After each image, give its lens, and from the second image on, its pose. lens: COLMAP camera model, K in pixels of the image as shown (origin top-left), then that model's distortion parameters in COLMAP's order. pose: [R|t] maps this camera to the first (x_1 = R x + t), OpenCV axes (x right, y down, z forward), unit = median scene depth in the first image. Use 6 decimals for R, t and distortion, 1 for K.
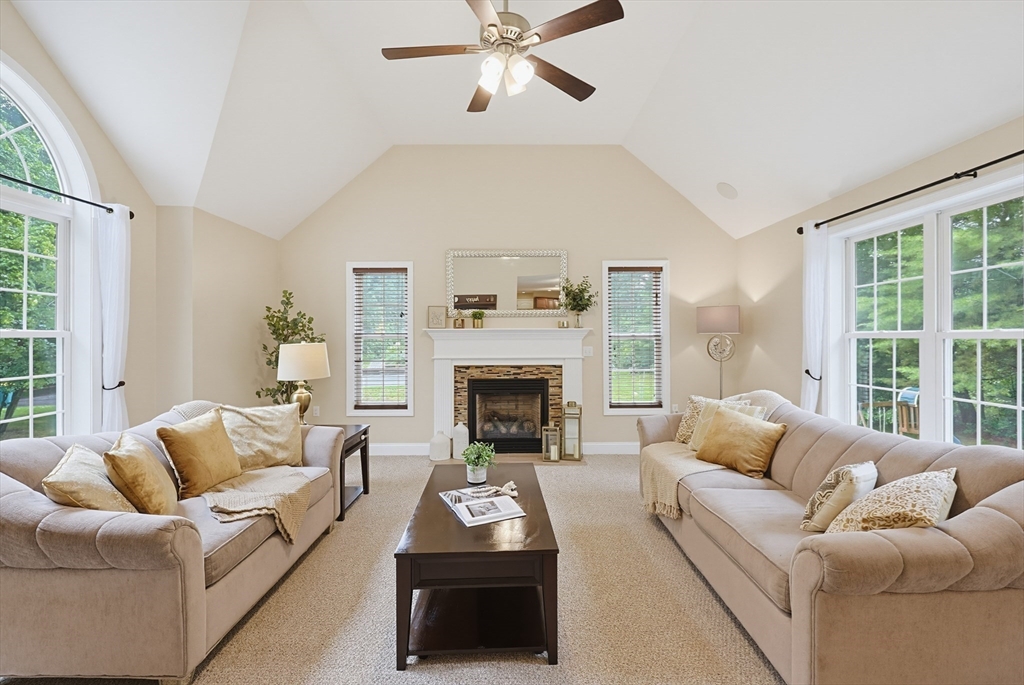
lens RADIAL K [[443.0, 0, 521.5], [0, 443.0, 341.7], [0, 0, 1]] dist [-0.000868, -0.001449]
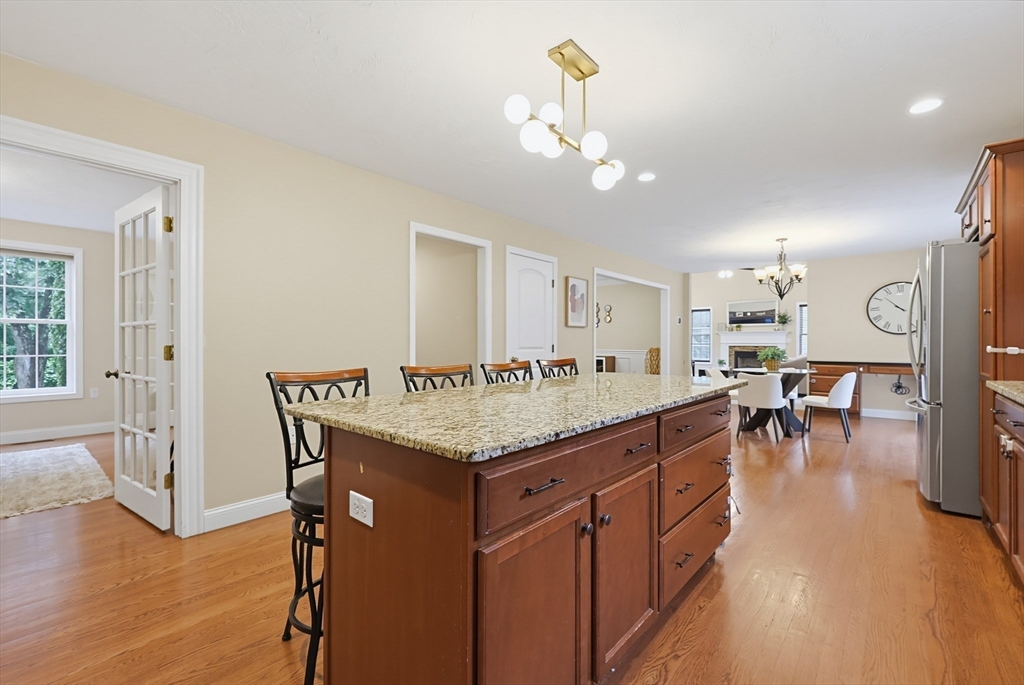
lens RADIAL K [[443.0, 0, 510.4], [0, 443.0, 344.4], [0, 0, 1]] dist [-0.000868, -0.001449]
pose [[0.747764, 0.006081, -0.663937, 0.623897], [-0.007756, 0.999970, 0.000424, 0.055060], [0.663920, 0.004832, 0.747788, -1.822311]]
